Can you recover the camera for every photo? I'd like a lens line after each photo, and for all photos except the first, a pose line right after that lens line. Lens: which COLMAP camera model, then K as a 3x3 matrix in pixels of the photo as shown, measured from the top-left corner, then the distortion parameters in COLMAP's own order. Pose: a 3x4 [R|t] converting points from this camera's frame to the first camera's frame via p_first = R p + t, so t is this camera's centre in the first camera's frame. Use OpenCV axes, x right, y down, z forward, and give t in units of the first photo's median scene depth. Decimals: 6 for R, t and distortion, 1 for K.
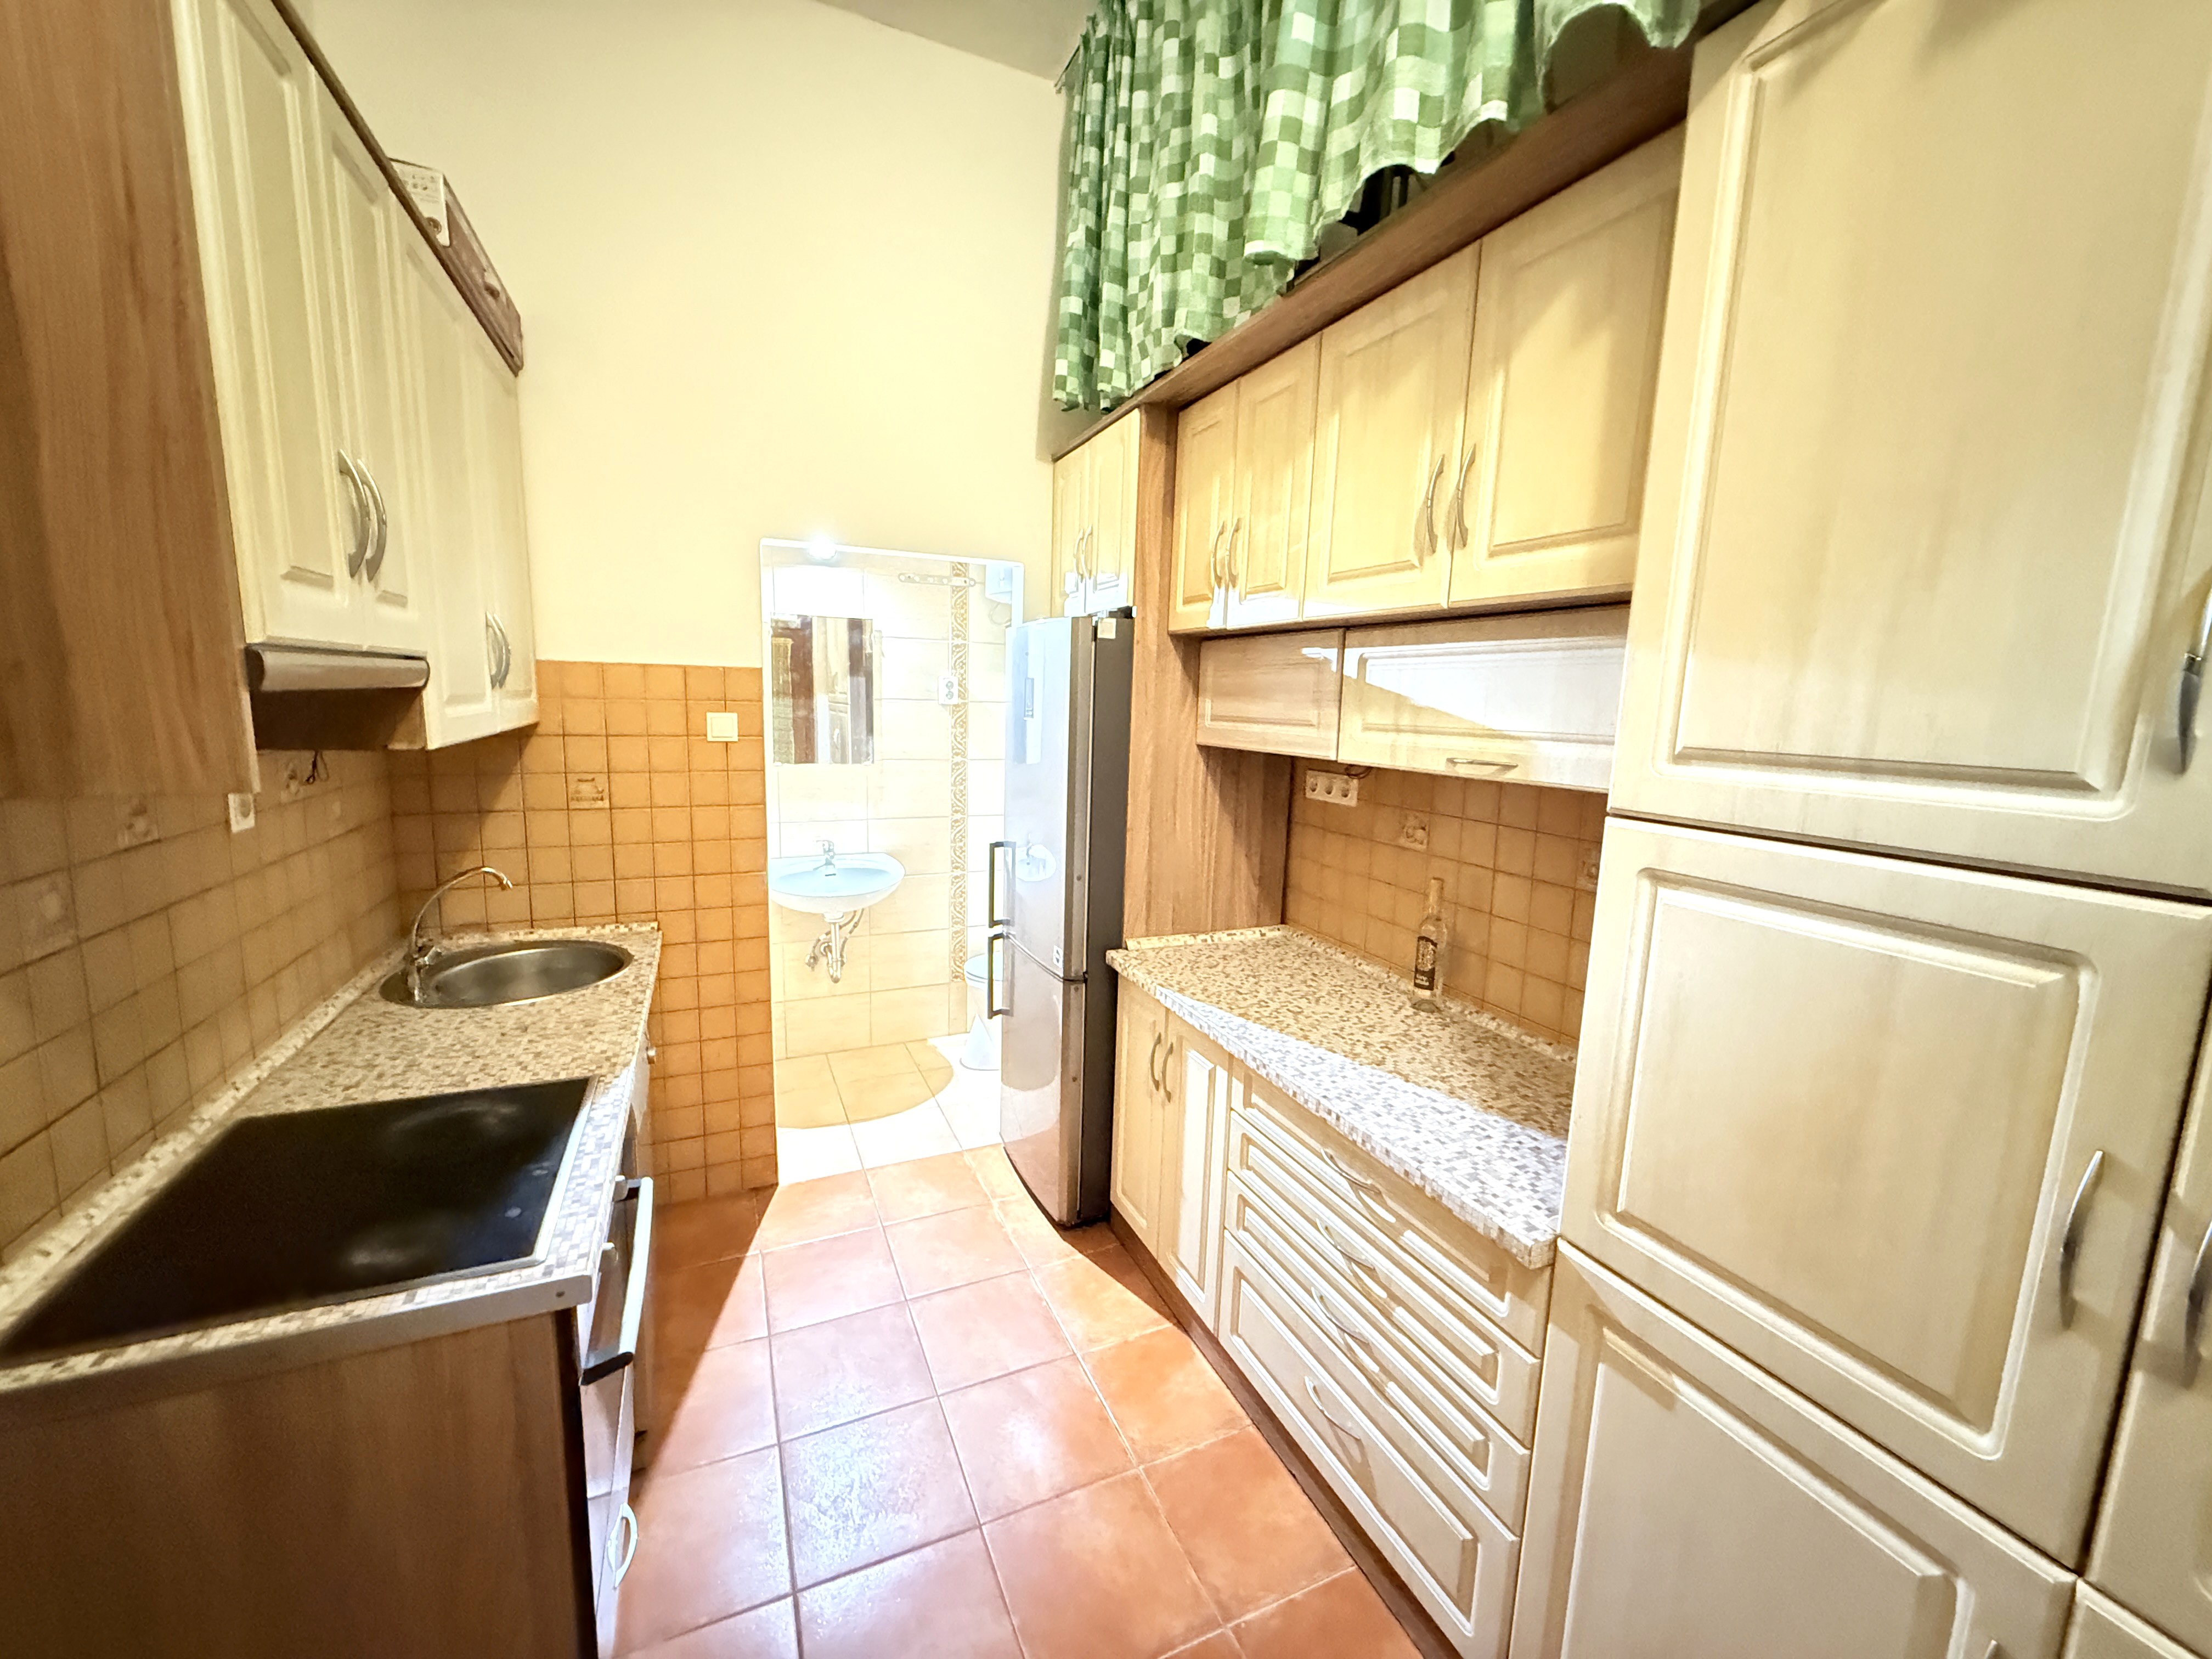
lens RADIAL K [[881.2, 0, 1097.1], [0, 881.2, 828.5], [0, 0, 1]] dist [0.002698, 0.000203]
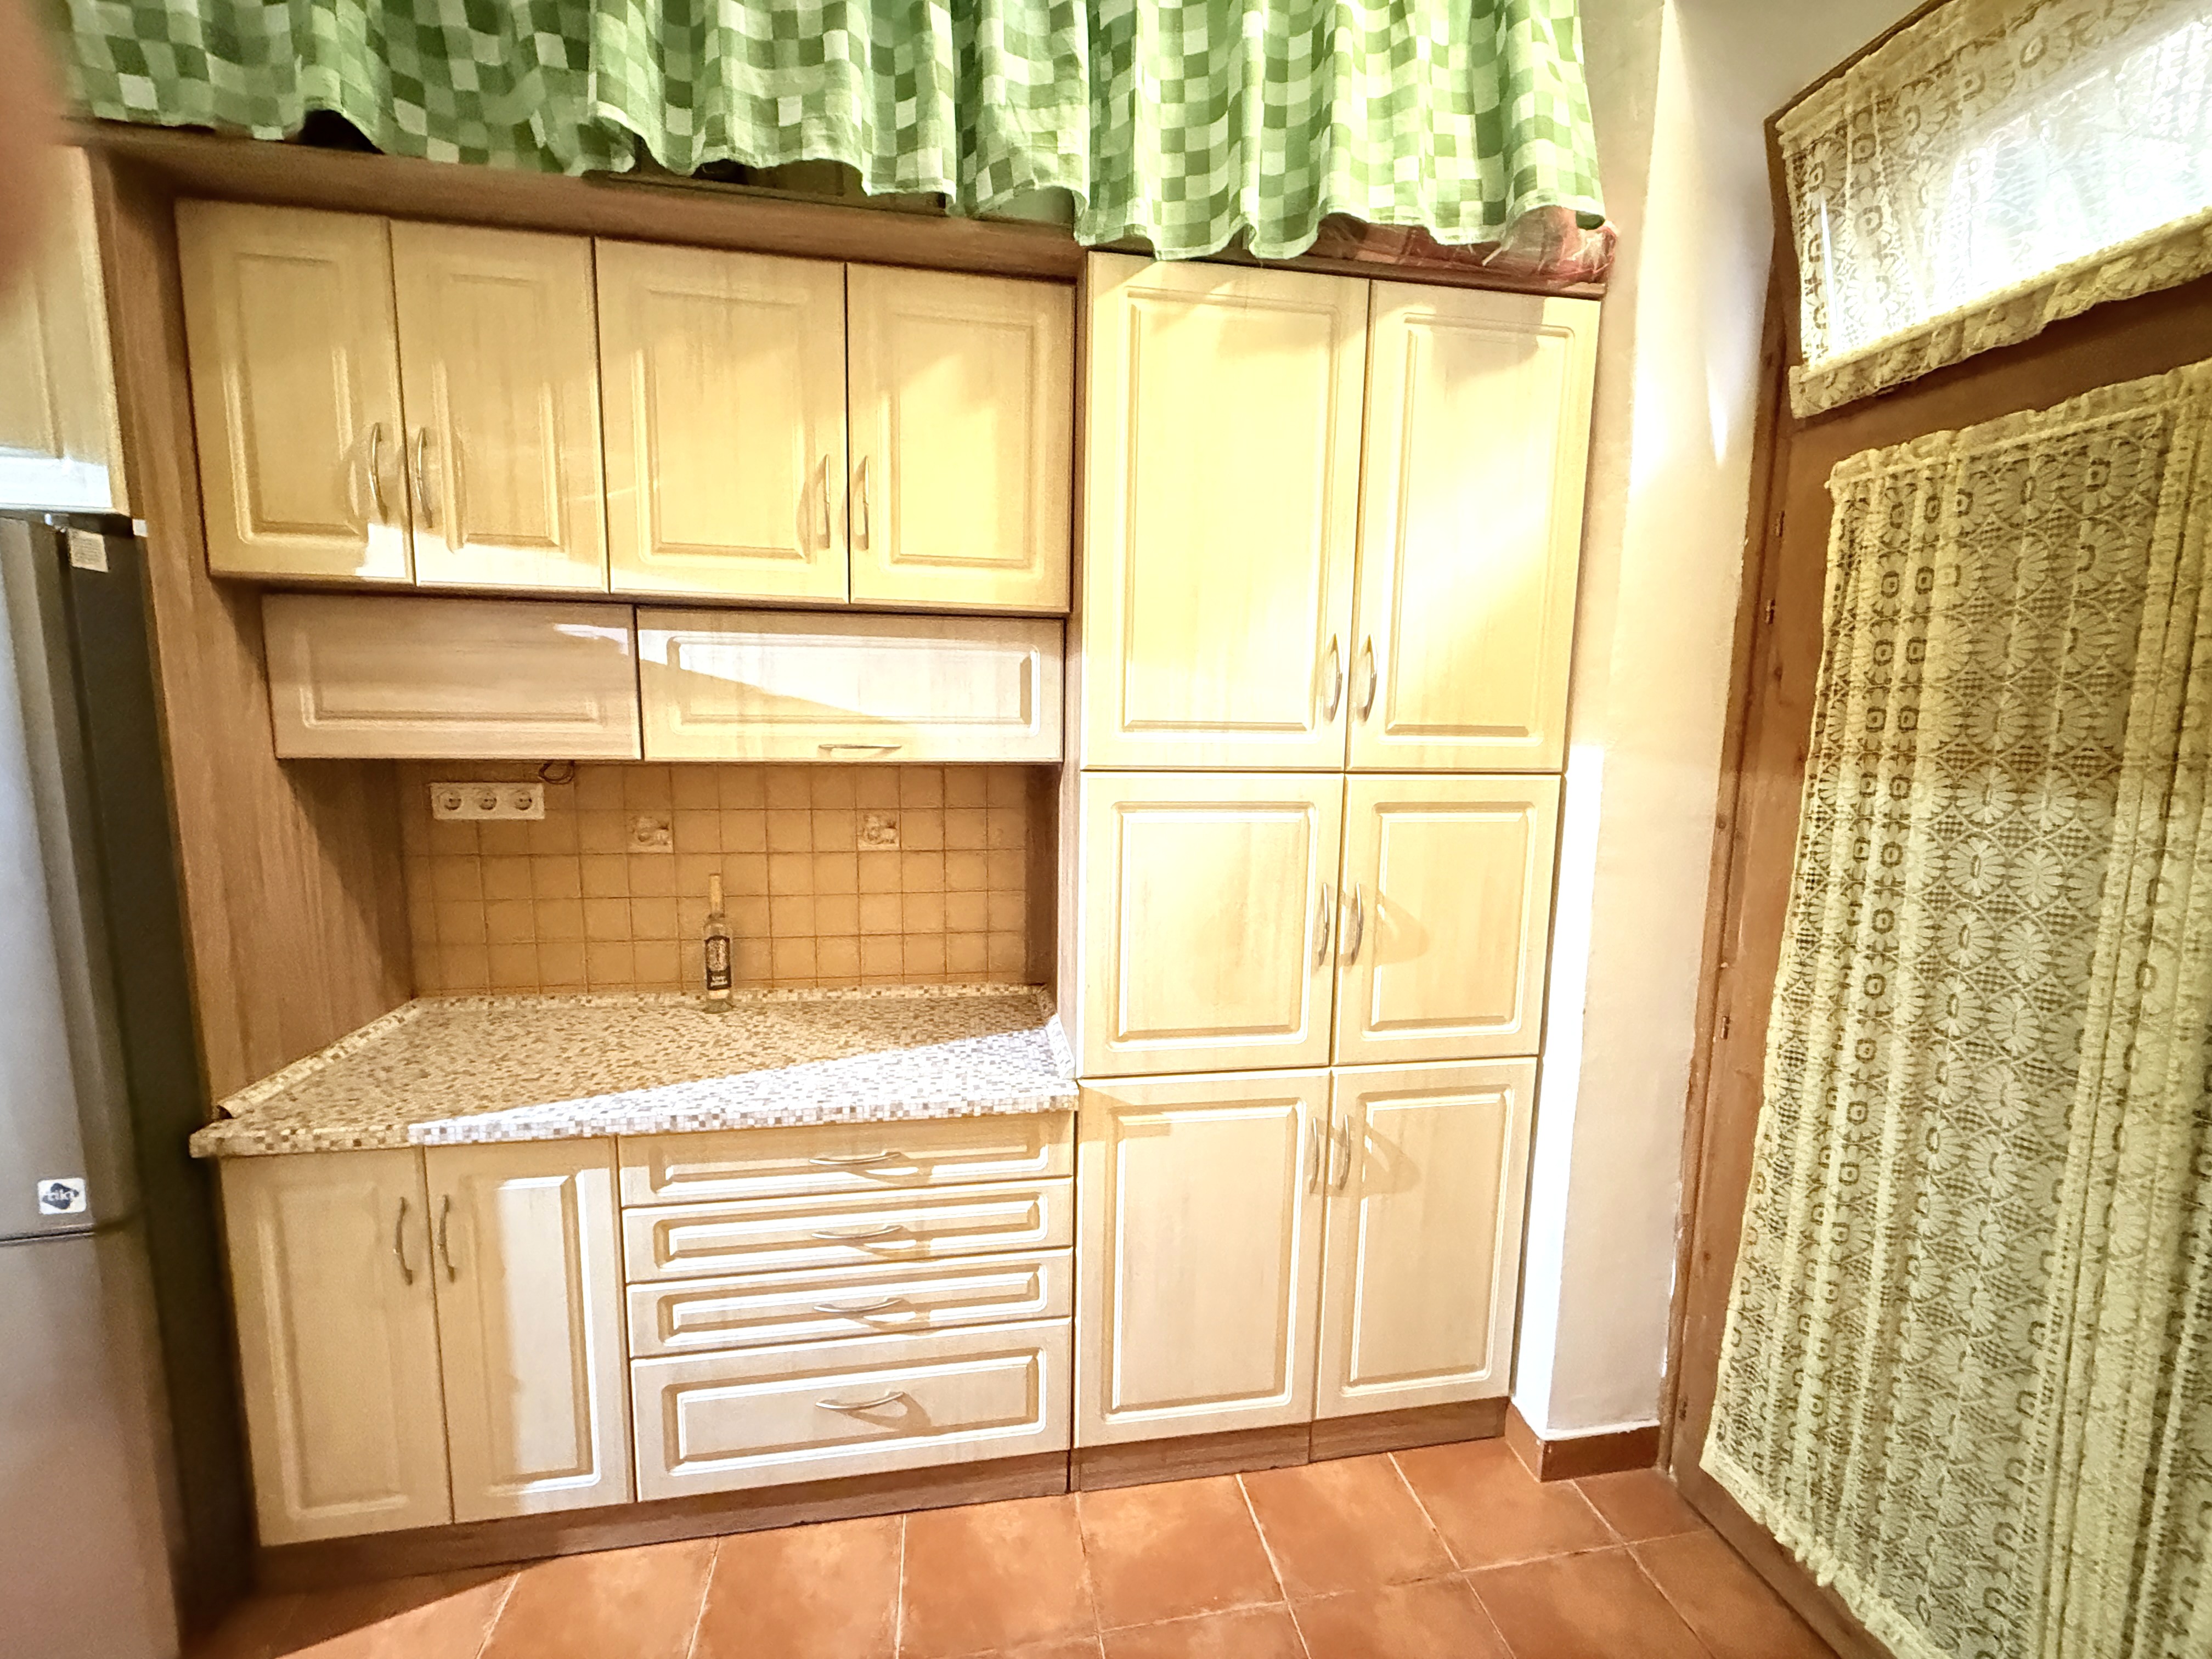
lens RADIAL K [[881.2, 0, 1097.1], [0, 881.2, 828.5], [0, 0, 1]] dist [0.002698, 0.000203]
pose [[0.241367, -0.146624, 0.959293, -0.461803], [0.137675, 0.983695, 0.115713, -0.049733], [-0.960618, 0.104141, 0.257618, 0.362546]]
